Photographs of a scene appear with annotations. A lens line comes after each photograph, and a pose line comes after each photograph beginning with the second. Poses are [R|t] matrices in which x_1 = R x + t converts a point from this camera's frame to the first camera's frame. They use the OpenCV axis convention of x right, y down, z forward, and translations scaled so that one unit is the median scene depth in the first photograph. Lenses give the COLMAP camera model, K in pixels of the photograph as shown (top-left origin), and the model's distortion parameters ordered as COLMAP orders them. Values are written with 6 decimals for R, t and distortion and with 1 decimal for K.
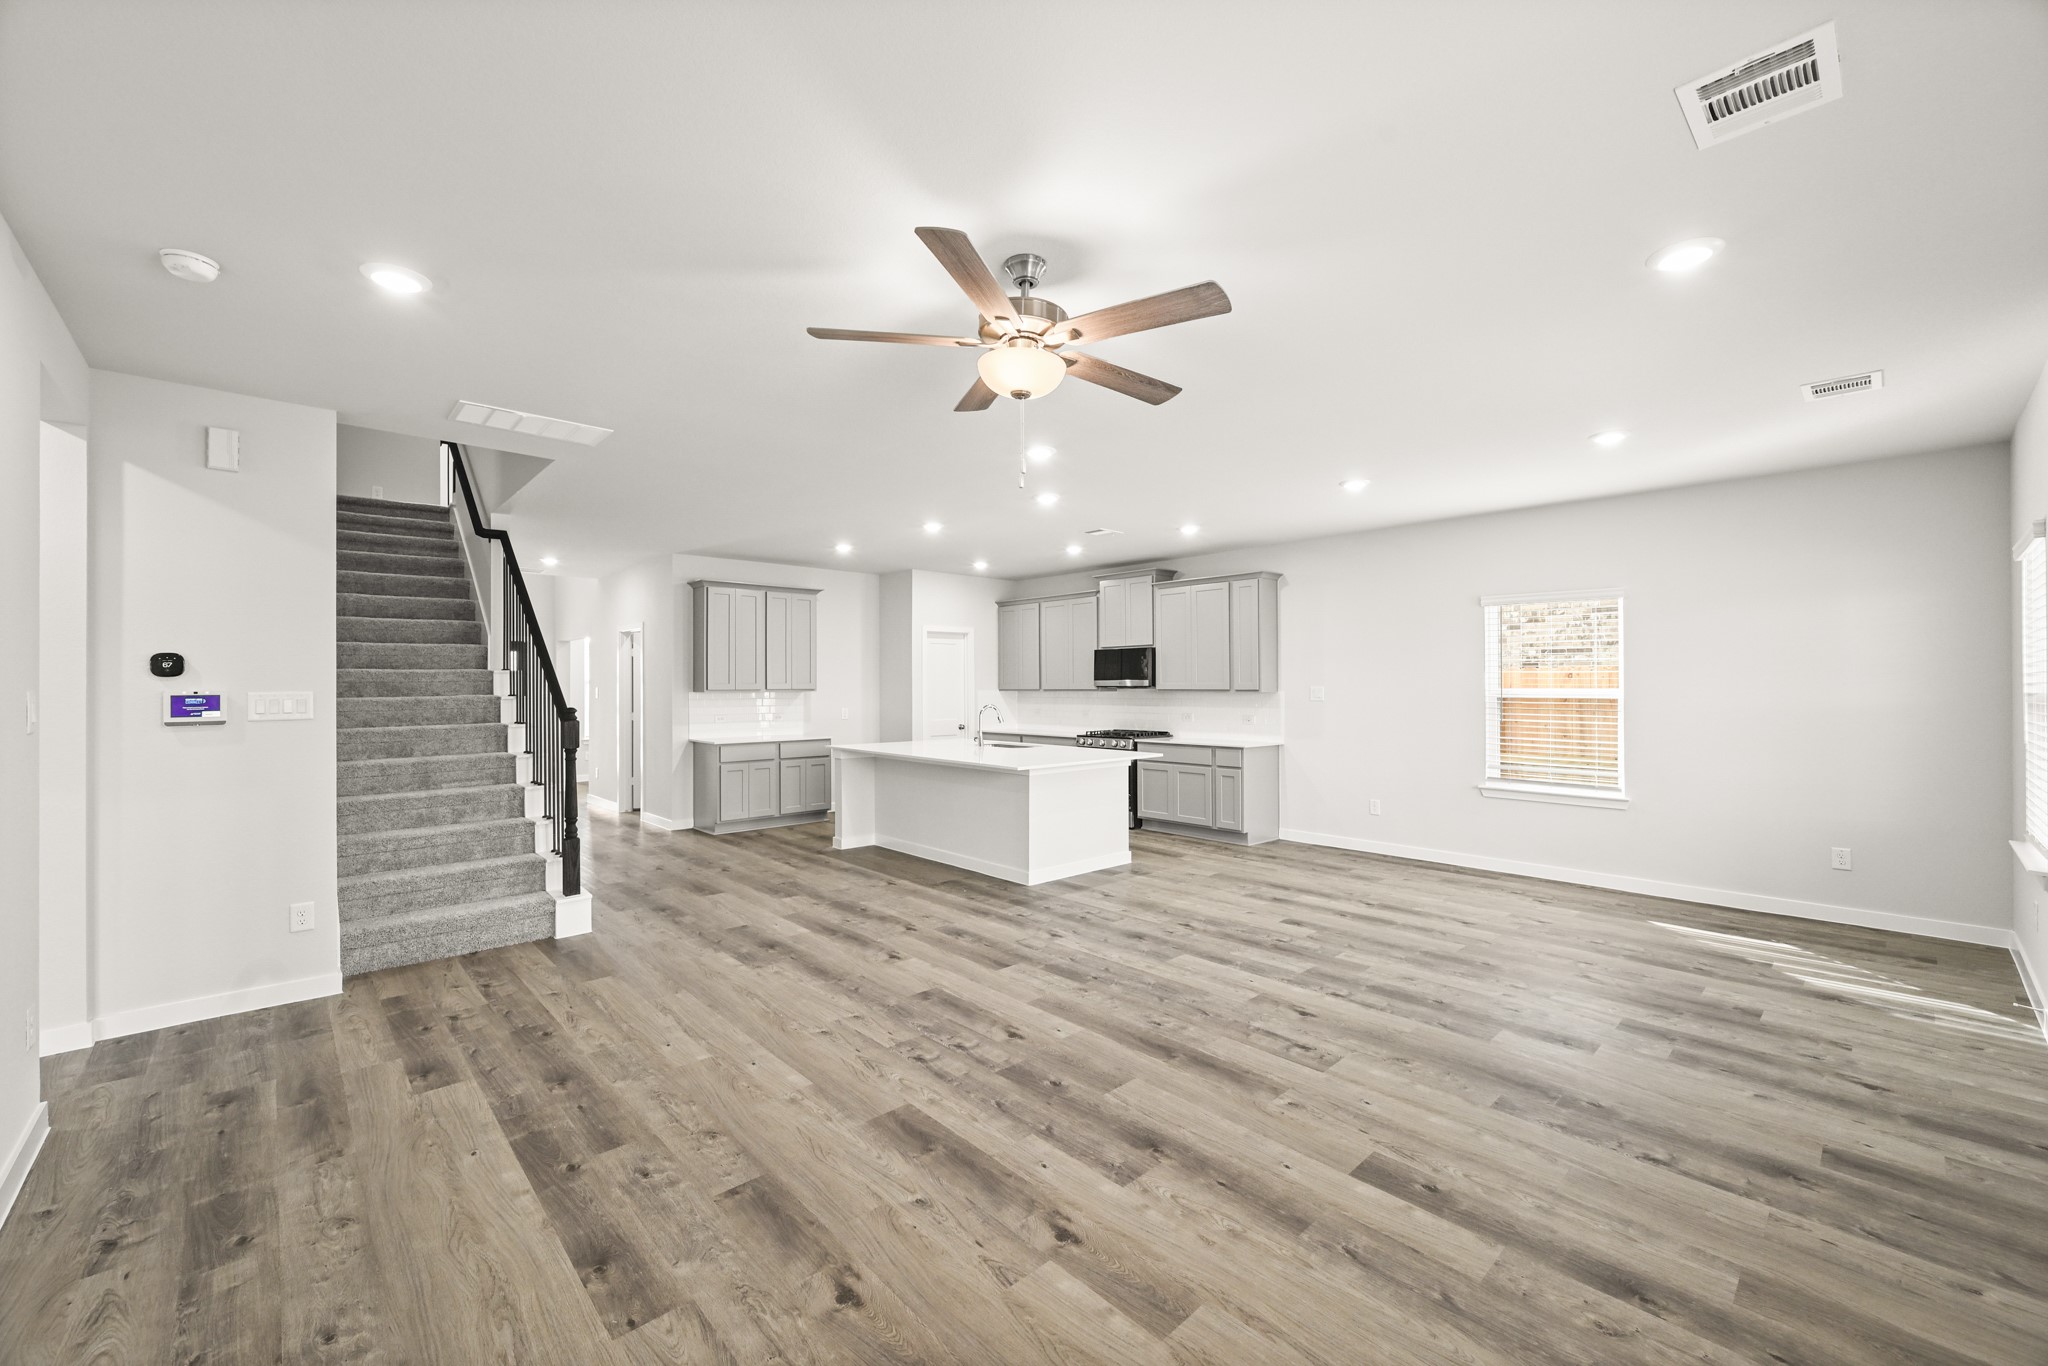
lens RADIAL K [[814.4, 0, 1024.0], [0, 814.4, 683.0], [0, 0, 1]] dist [-0.000393, 0.000102]
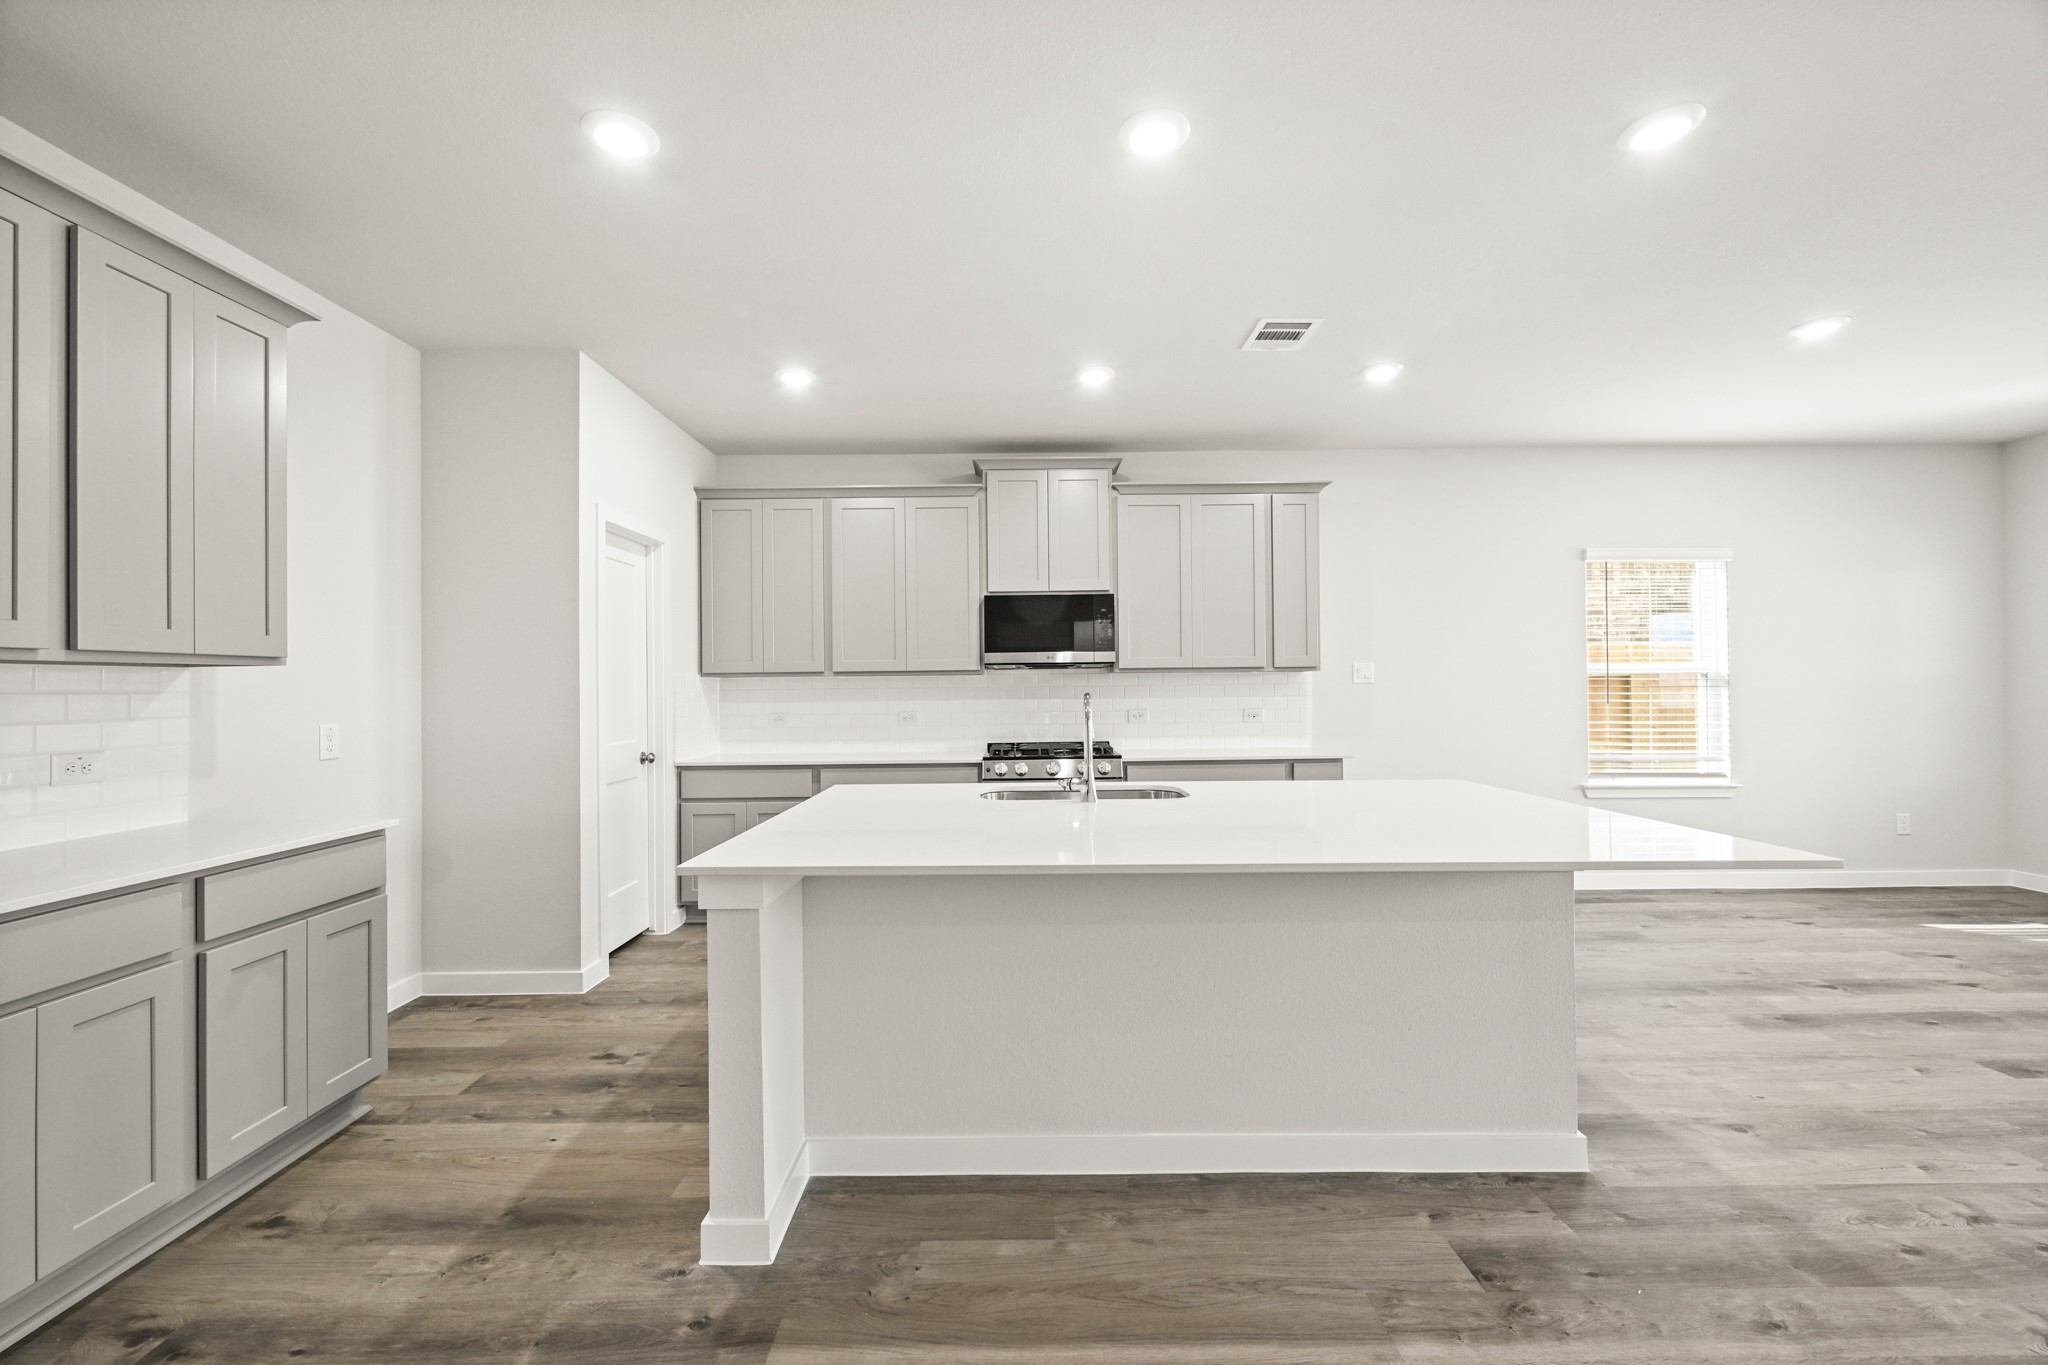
lens RADIAL K [[818.1, 0, 1018.7], [0, 818.1, 682.4], [0, 0, 1]] dist [-0.001030, 0.000203]
pose [[0.677859, -0.000263, 0.735192, -0.518744], [0.004960, 0.999979, -0.004215, 0.032989], [-0.735175, 0.006504, 0.677846, 1.104197]]
